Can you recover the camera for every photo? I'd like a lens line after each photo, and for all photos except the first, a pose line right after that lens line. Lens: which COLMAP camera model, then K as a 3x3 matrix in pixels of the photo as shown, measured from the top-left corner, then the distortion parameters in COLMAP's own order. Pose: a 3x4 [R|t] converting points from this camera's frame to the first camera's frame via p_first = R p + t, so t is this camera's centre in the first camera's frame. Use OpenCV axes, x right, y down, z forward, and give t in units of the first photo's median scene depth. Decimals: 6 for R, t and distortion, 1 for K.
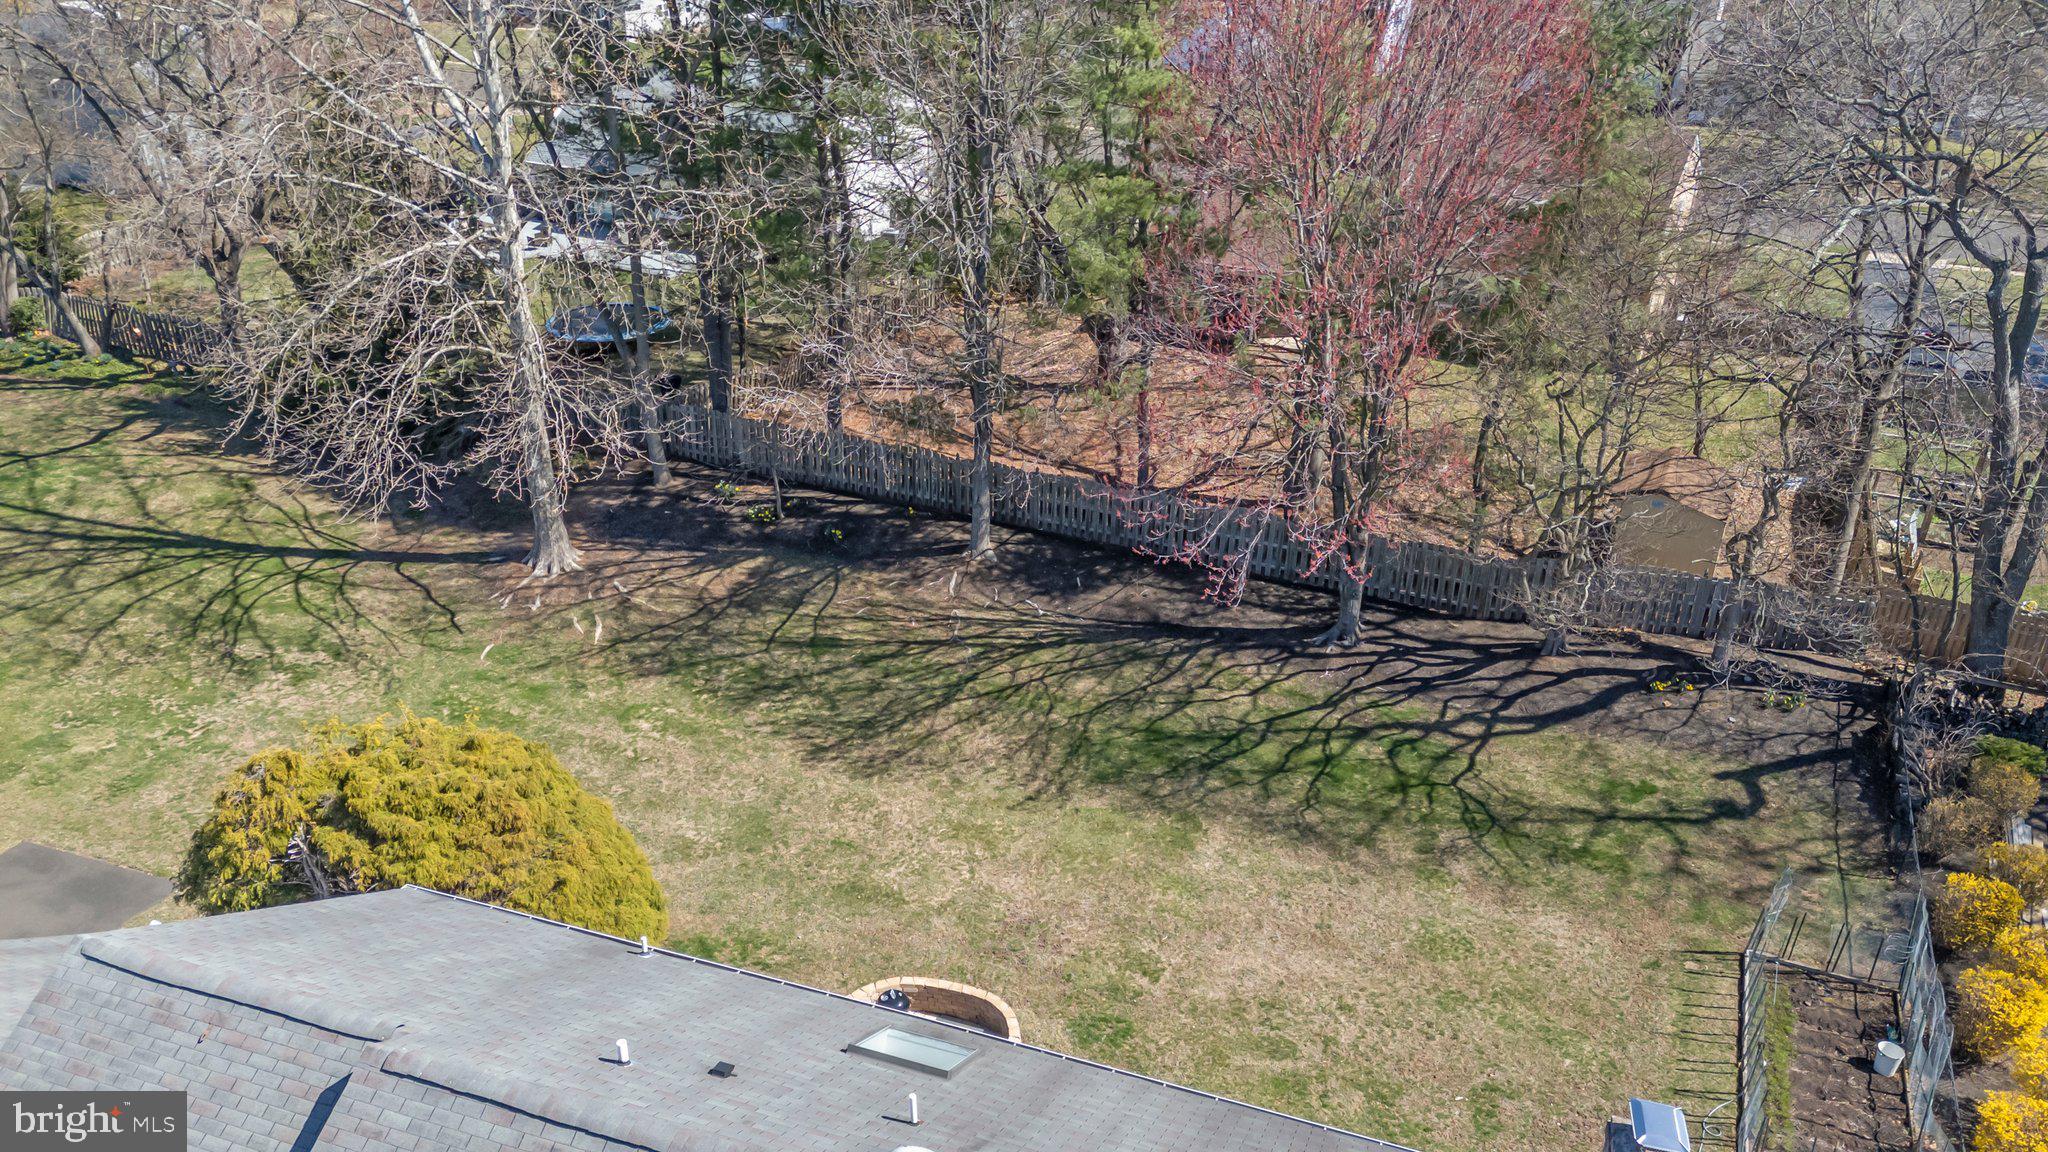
lens RADIAL K [[1509.8, 0, 1025.1], [0, 1509.8, 545.7], [0, 0, 1]] dist [0.080380, -0.087096]
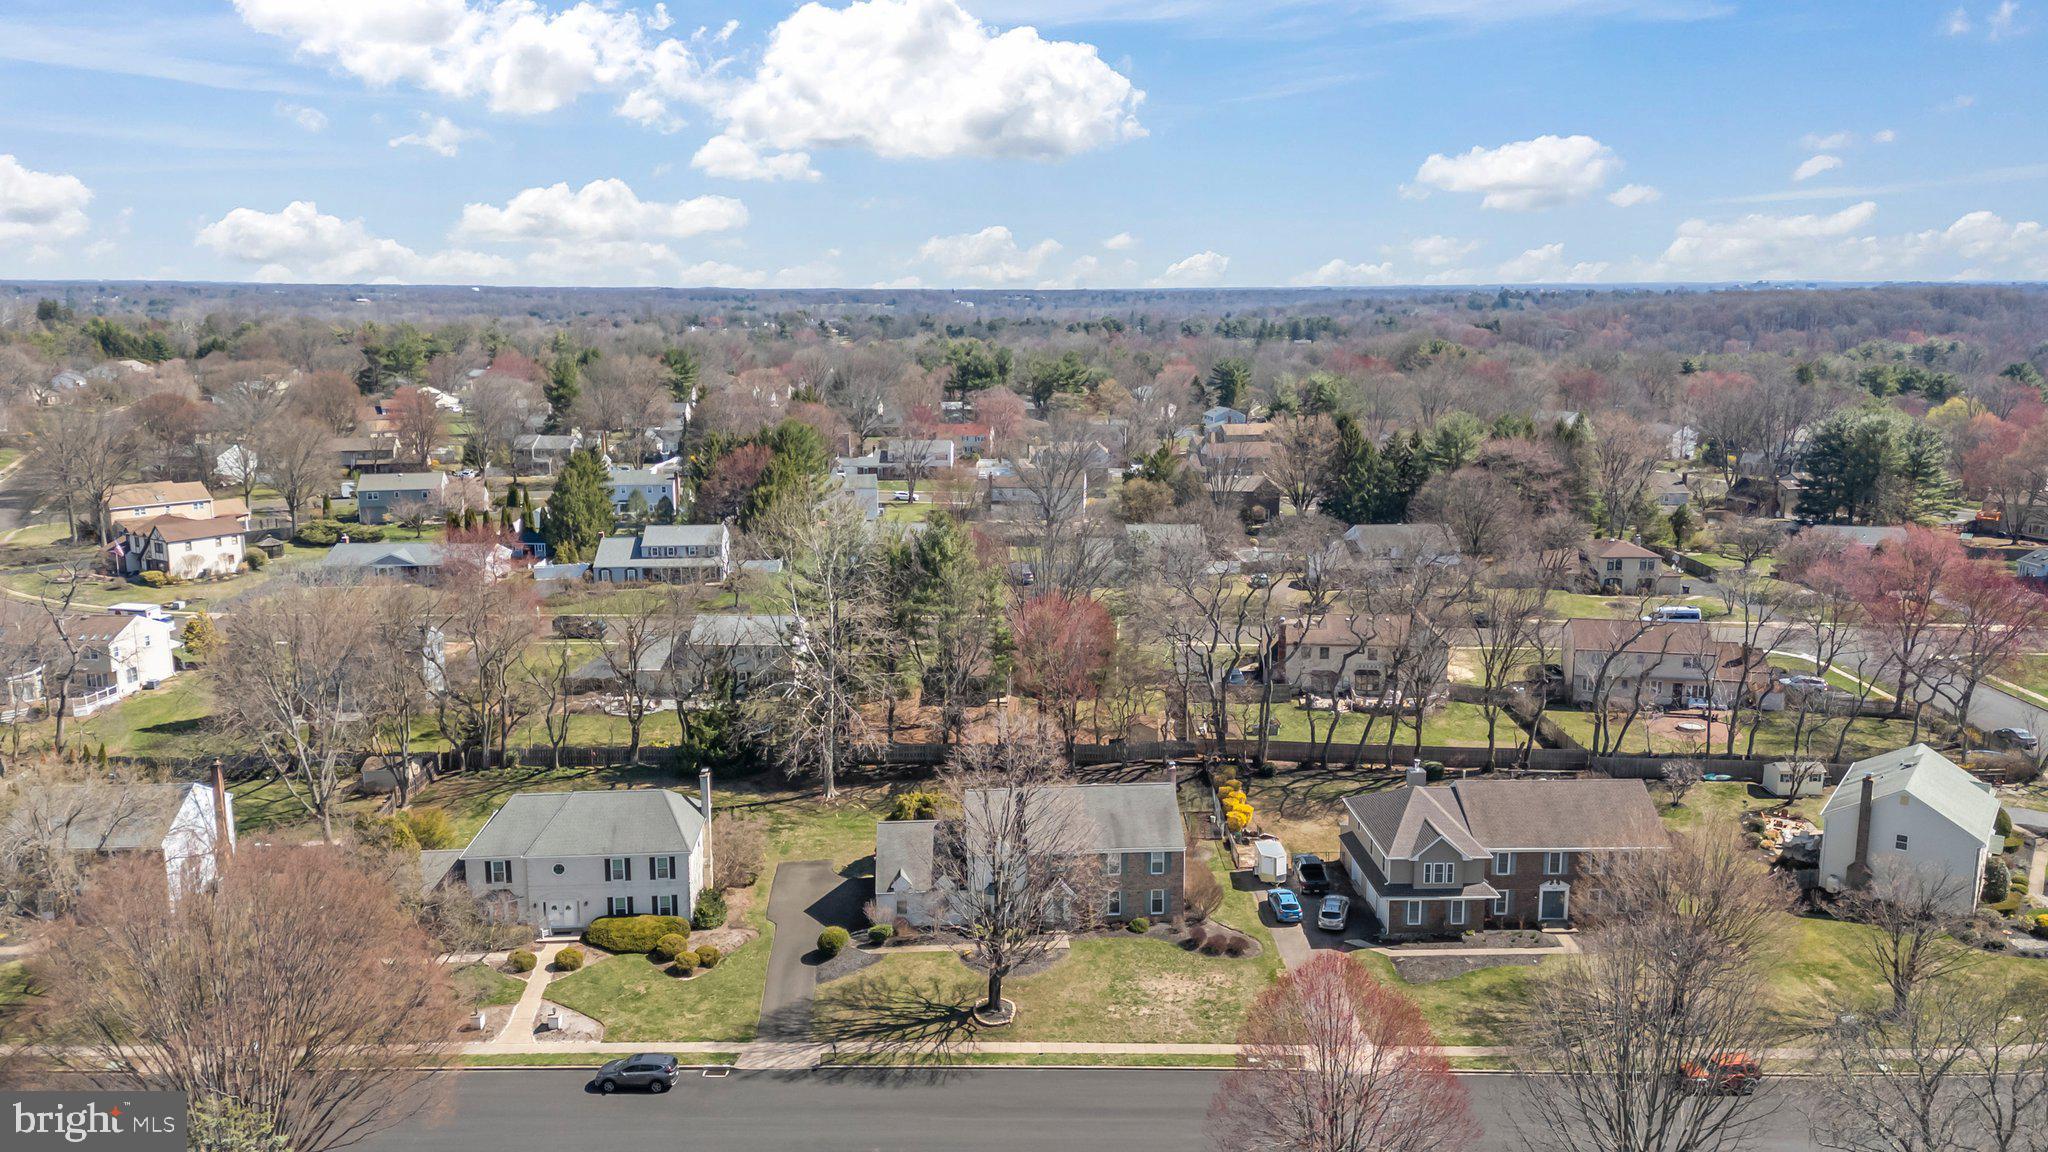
lens RADIAL K [[1526.7, 0, 1019.3], [0, 1526.7, 579.9], [0, 0, 1]] dist [0.086369, -0.083097]
pose [[0.921363, -0.094909, 0.376938, -1.254268], [0.181769, 0.962372, -0.201990, 0.335982], [-0.343584, 0.254621, 0.903946, -2.401120]]
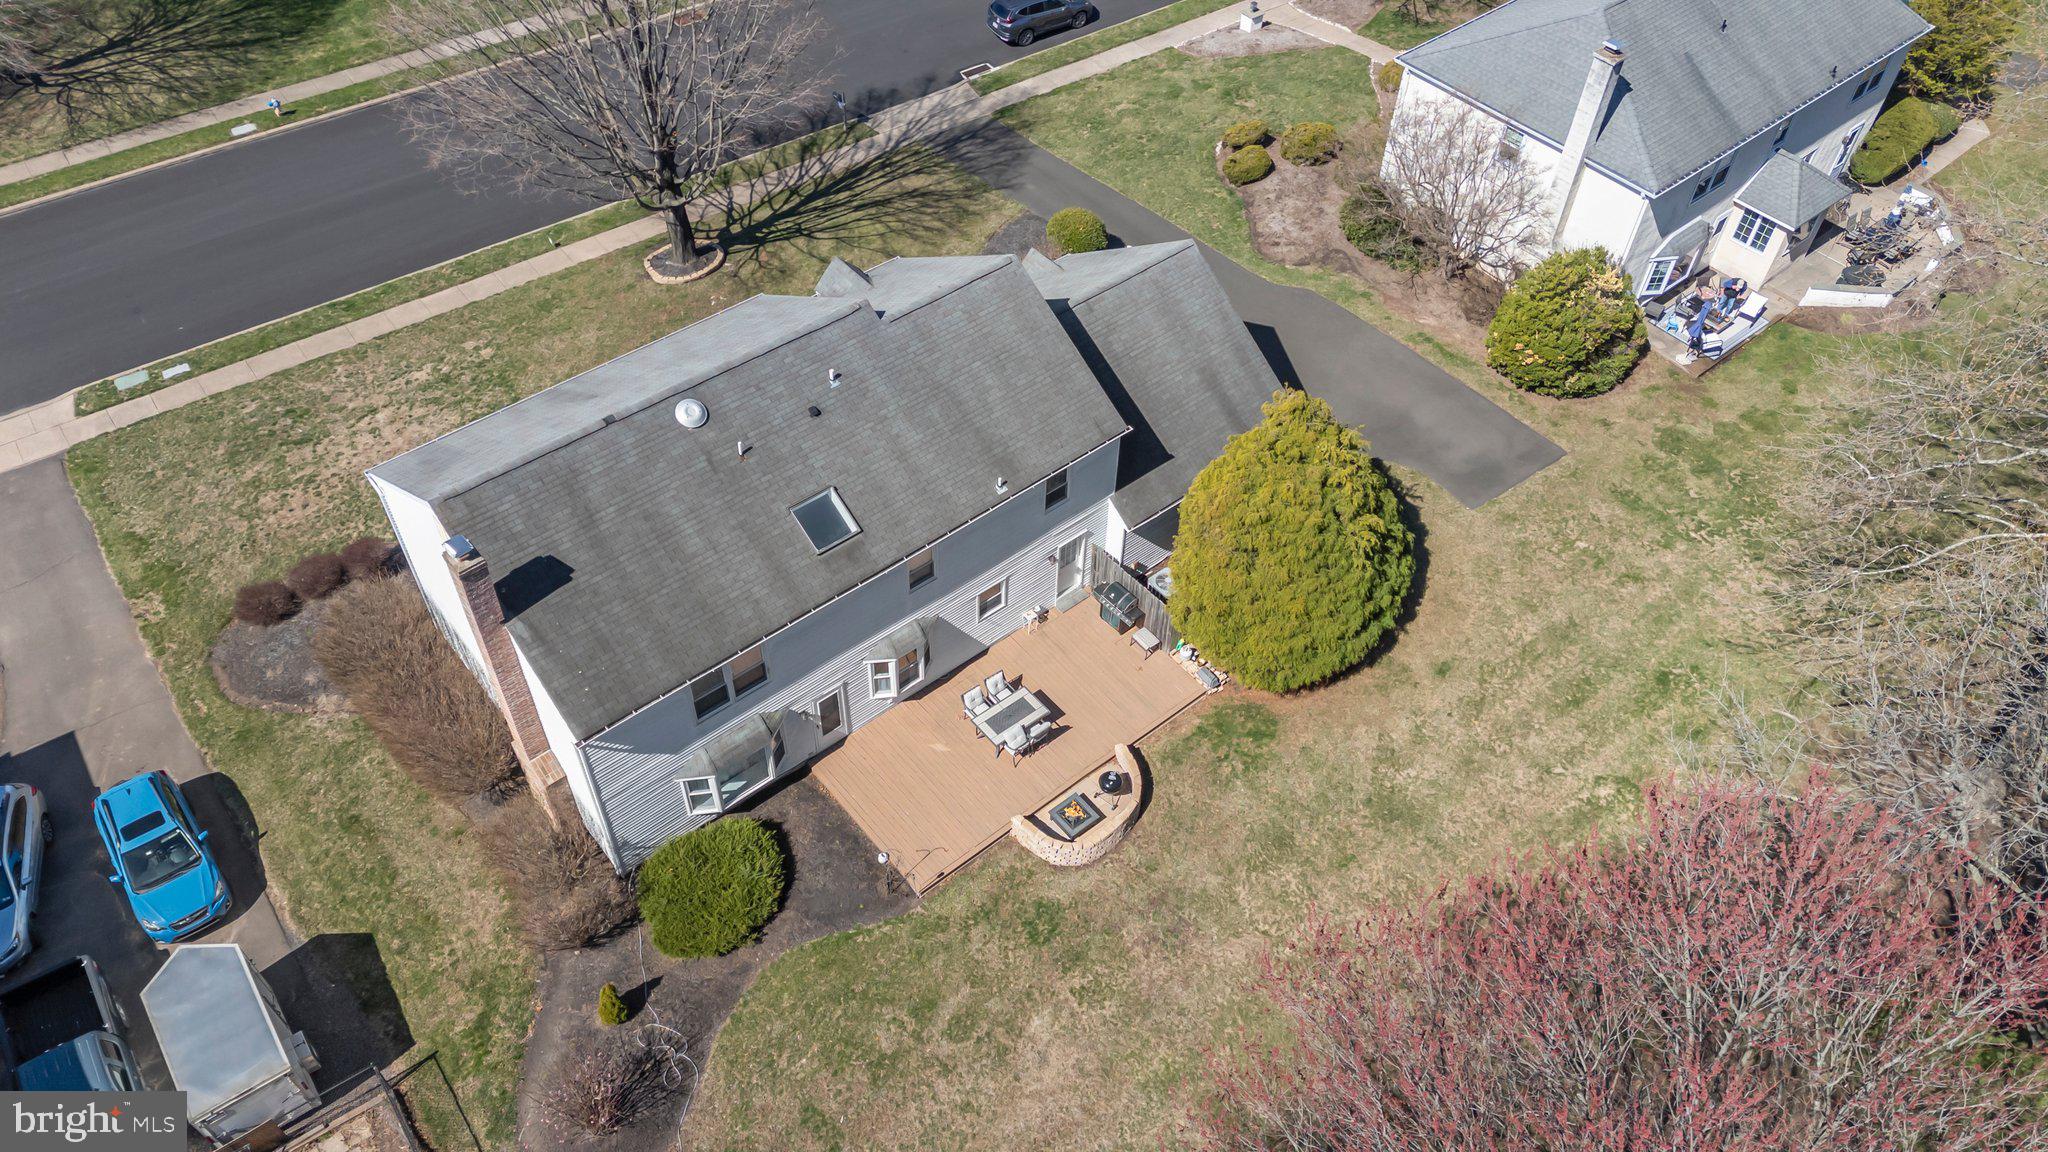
lens RADIAL K [[1489.2, 0, 1021.6], [0, 1489.2, 572.5], [0, 0, 1]] dist [0.080397, -0.070213]
pose [[-0.520529, 0.616512, -0.590731, 0.458499], [-0.383397, 0.449416, 0.806865, -0.610622], [0.762926, 0.646481, 0.002435, 0.574678]]
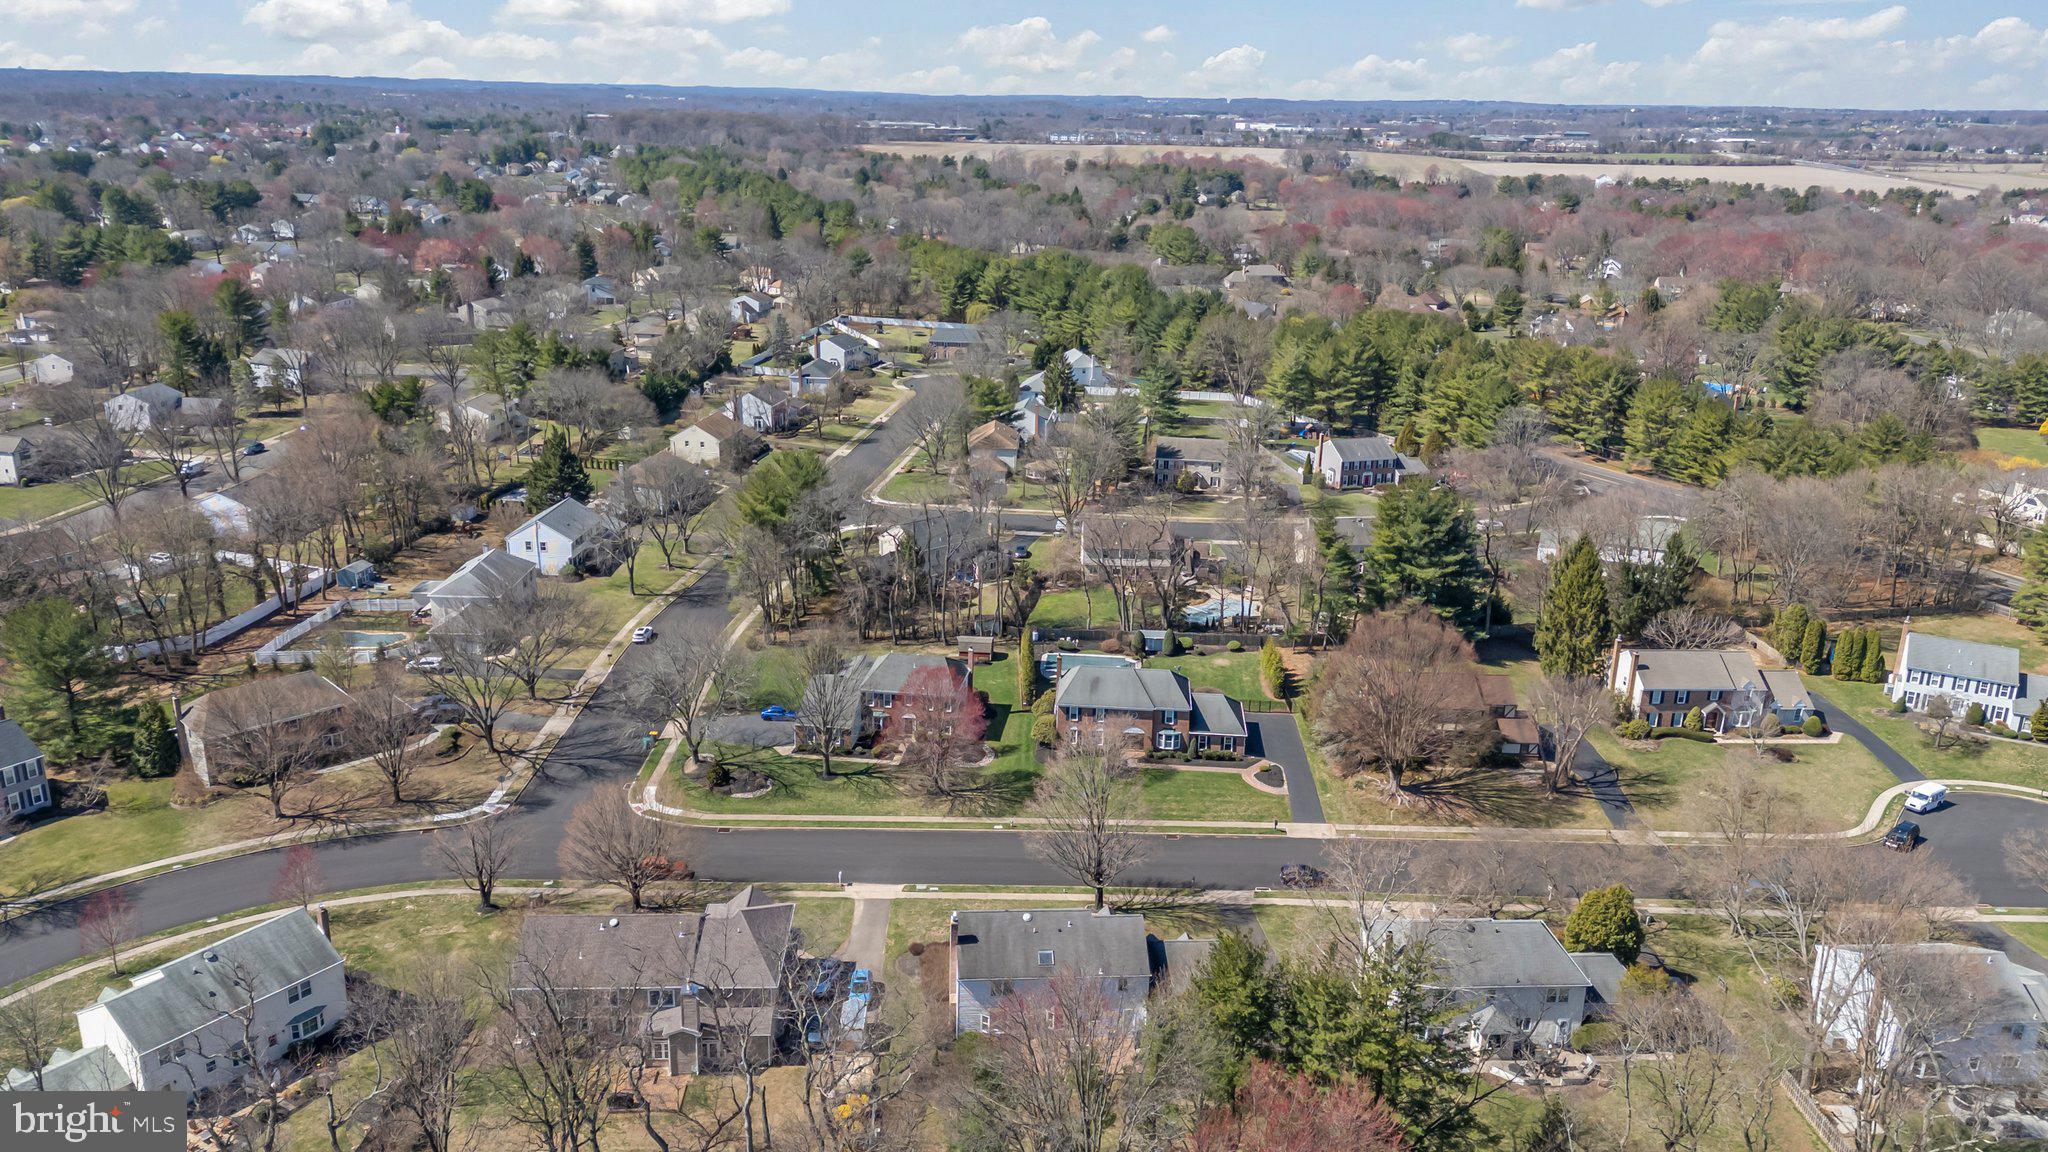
lens RADIAL K [[1489.2, 0, 1021.6], [0, 1489.2, 572.5], [0, 0, 1]] dist [0.080397, -0.070213]
pose [[-0.919345, 0.082448, -0.384716, 1.177817], [-0.199848, 0.744416, 0.637107, -2.492110], [0.338917, 0.662606, -0.667899, 2.040583]]
